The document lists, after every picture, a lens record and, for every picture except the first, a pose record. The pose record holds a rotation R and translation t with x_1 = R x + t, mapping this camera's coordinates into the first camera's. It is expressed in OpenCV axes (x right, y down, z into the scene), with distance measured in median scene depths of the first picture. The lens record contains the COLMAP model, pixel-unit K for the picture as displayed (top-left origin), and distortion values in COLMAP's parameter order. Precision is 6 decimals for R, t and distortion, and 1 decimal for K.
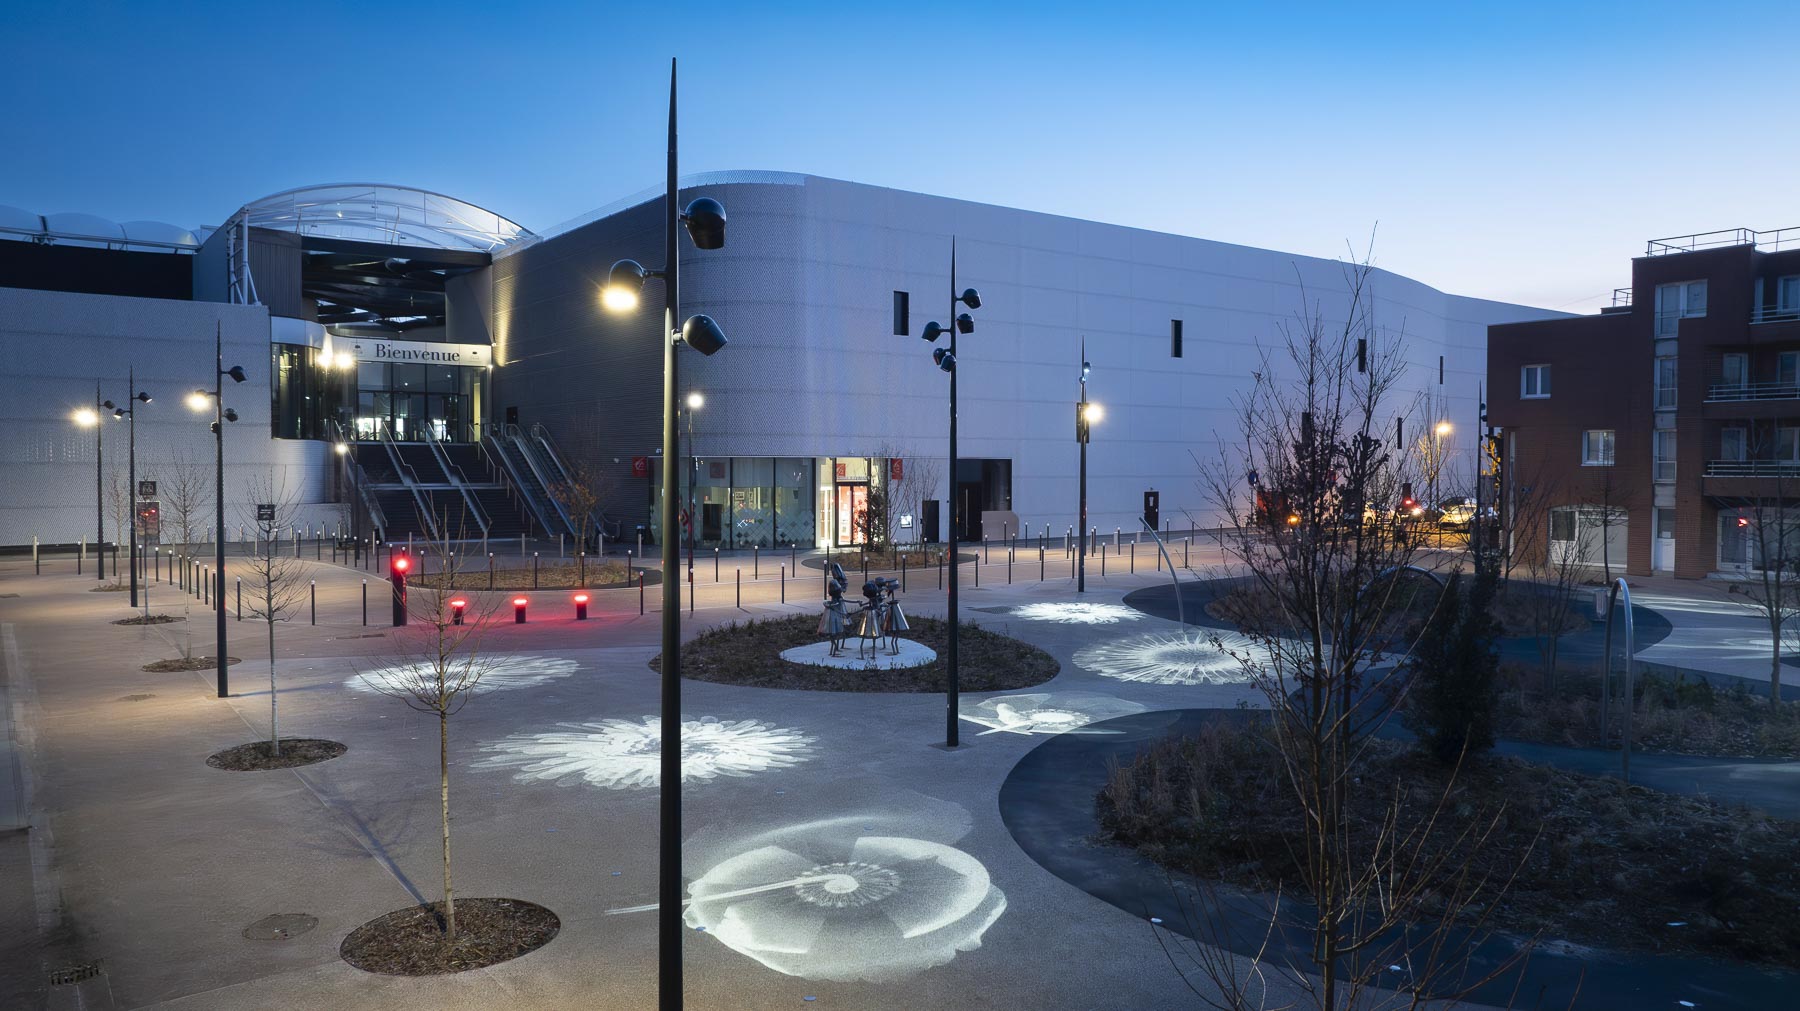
lens RADIAL K [[1297.5, 0, 901.7], [0, 1297.5, 505.6], [0, 0, 1]] dist [-0.017975, 0.009975]
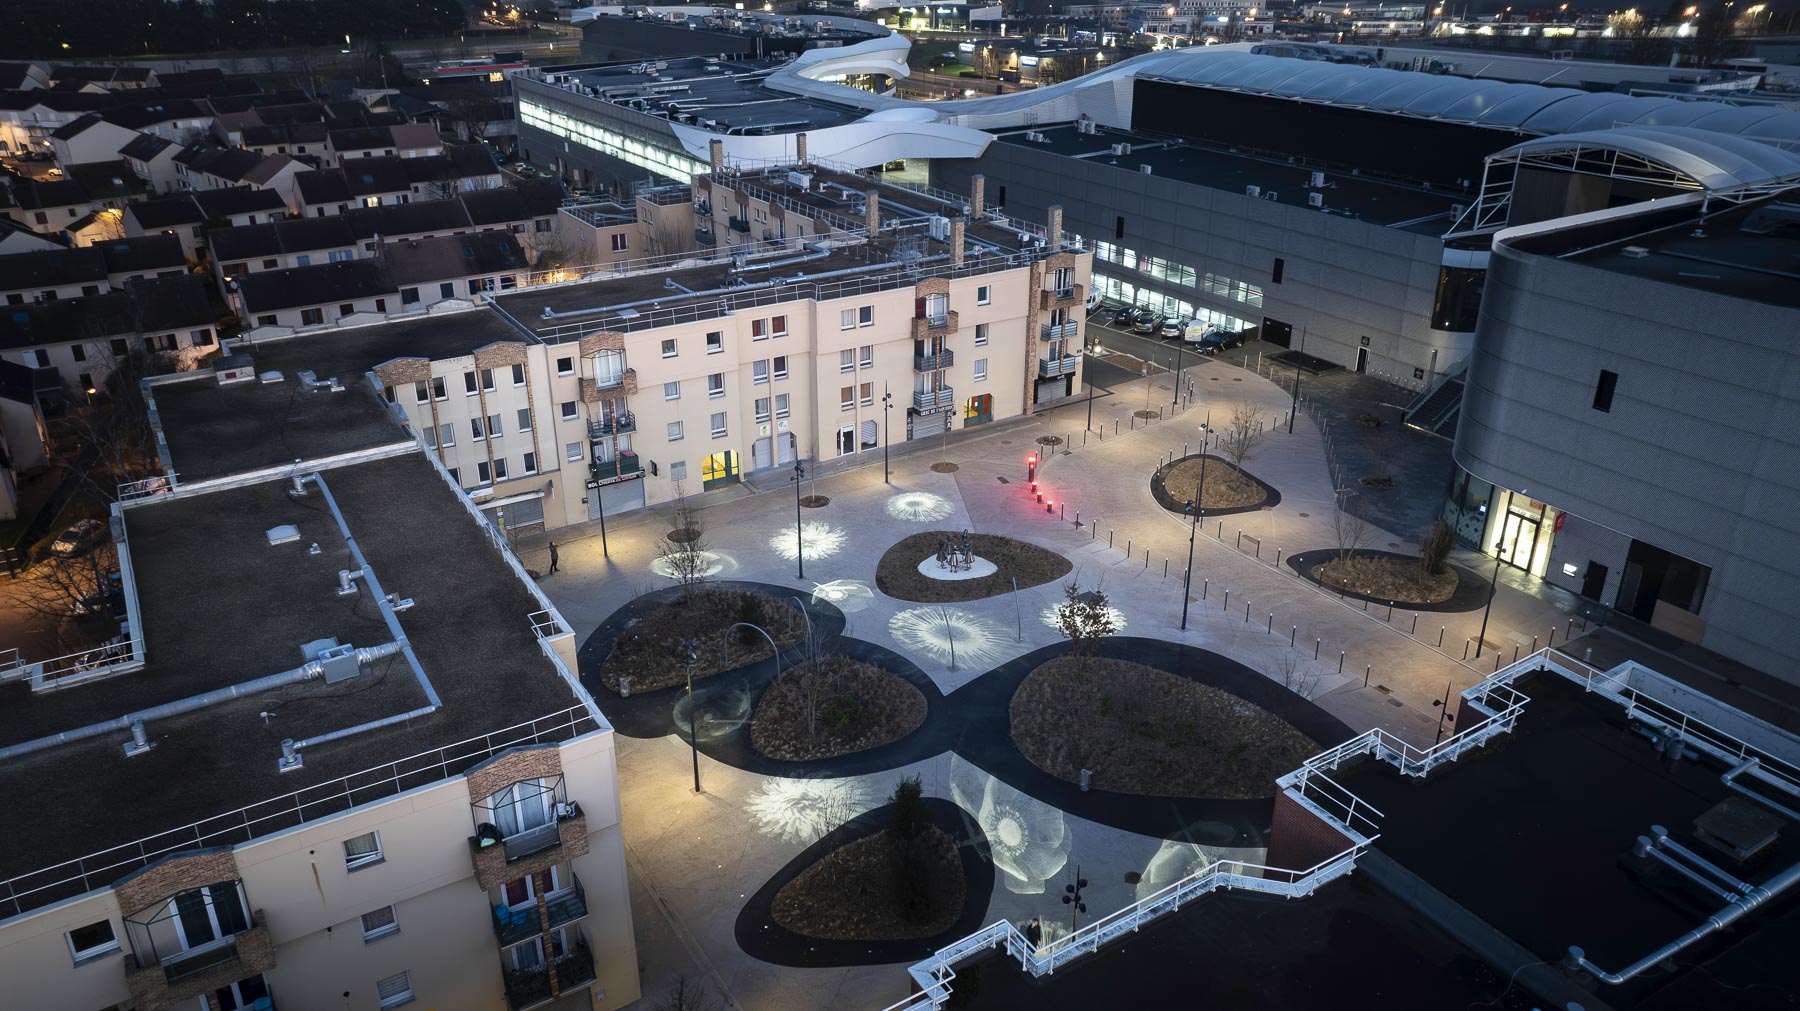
lens RADIAL K [[1297.5, 0, 888.9], [0, 1297.5, 493.4], [0, 0, 1]] dist [-0.017975, 0.009975]
pose [[-0.086080, 0.410084, -0.907977, 4.752178], [-0.020548, 0.910435, 0.413142, -2.266835], [0.996076, 0.054221, -0.069944, 2.223493]]
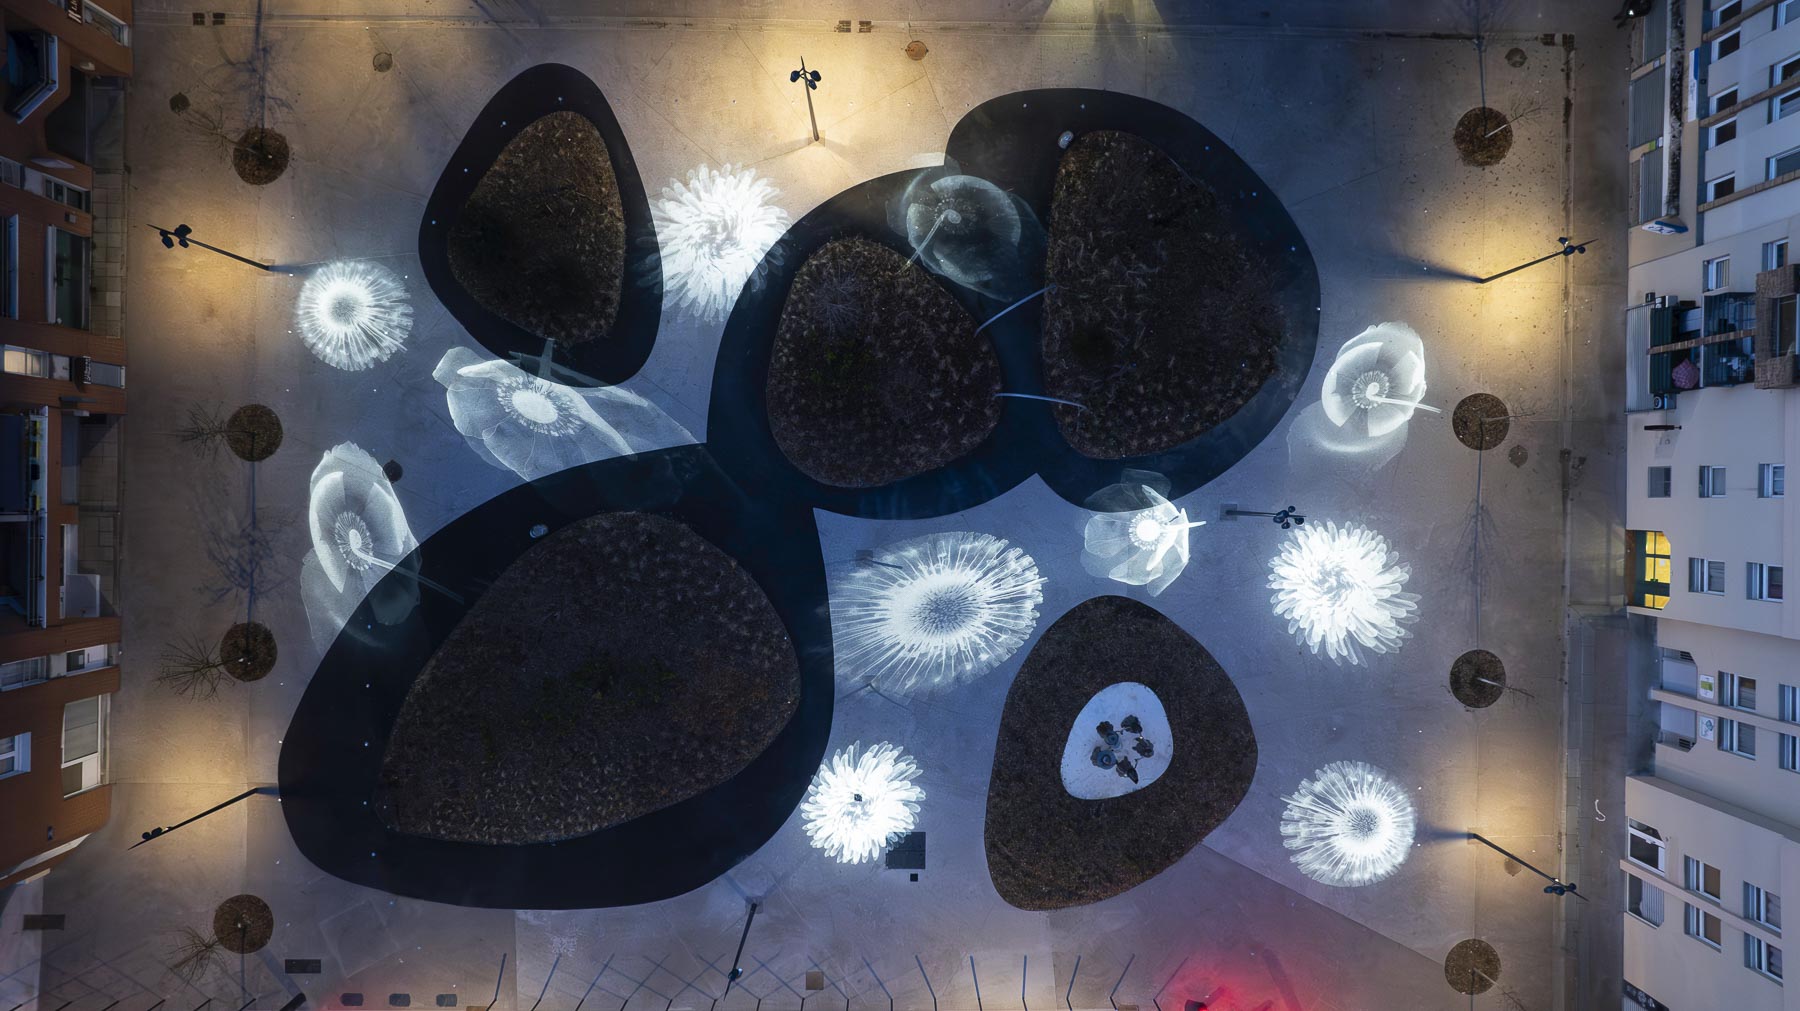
lens RADIAL K [[1297.5, 0, 896.3], [0, 1297.5, 502.5], [0, 0, 1]] dist [-0.017975, 0.009975]
pose [[-0.791905, -0.610621, -0.005314, 0.758479], [0.011055, -0.023037, 0.999674, -3.030790], [-0.610544, 0.791588, 0.024993, 1.917164]]
